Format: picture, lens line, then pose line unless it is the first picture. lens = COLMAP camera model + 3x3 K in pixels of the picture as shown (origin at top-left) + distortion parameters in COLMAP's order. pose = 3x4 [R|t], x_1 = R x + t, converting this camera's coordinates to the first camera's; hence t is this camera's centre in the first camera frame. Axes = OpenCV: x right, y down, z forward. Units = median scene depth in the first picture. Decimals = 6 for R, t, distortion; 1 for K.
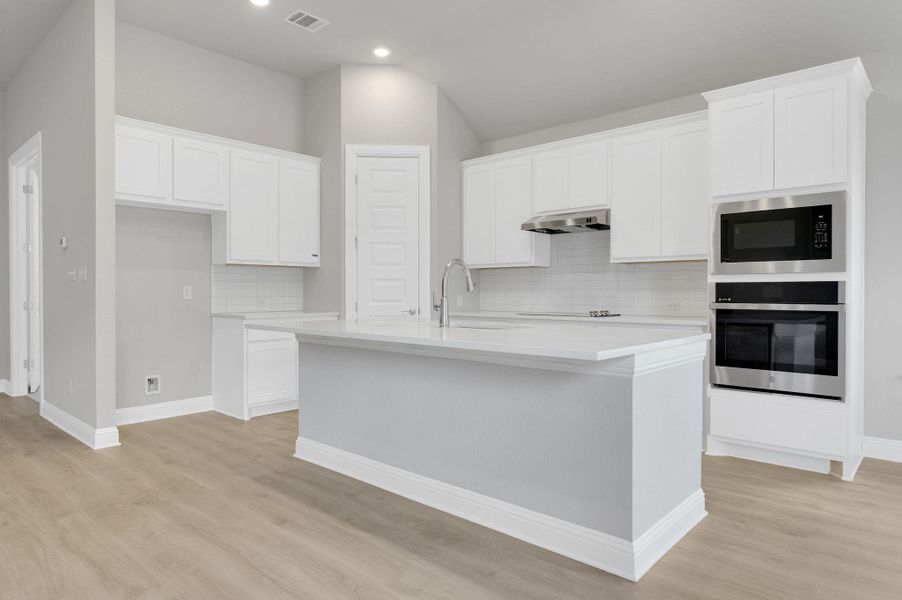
lens RADIAL K [[552.5, 0, 459.7], [0, 552.5, 296.4], [0, 0, 1]] dist [-0.006048, -0.003014]
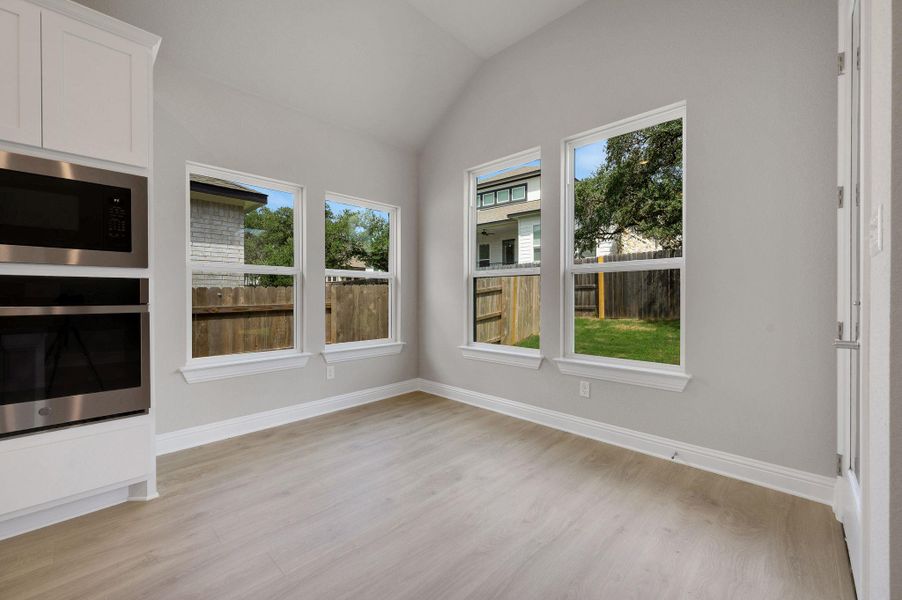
lens RADIAL K [[371.0, 0, 455.4], [0, 371.0, 299.3], [0, 0, 1]] dist [-0.000957, 0.001968]
pose [[0.021608, -0.003766, 0.999759, 0.086023], [0.013386, 0.999904, 0.003477, 0.008860], [-0.999677, 0.013307, 0.021656, 0.393712]]
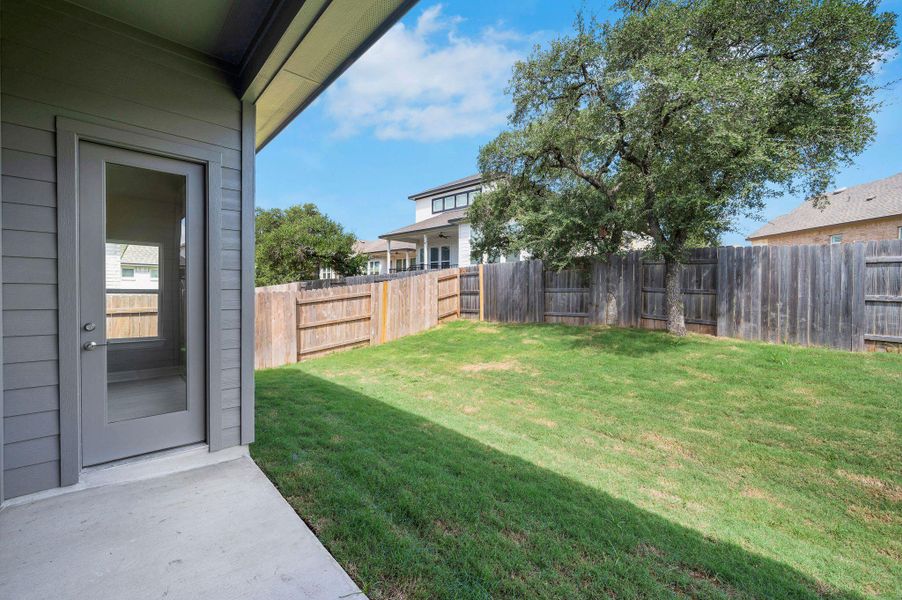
lens RADIAL K [[371.0, 0, 454.6], [0, 371.0, 300.0], [0, 0, 1]] dist [-0.000957, 0.001968]
pose [[0.114511, -0.019111, 0.993238, -0.173268], [0.000352, 0.999816, 0.019197, -0.056021], [-0.993422, -0.001848, 0.114496, -0.783660]]
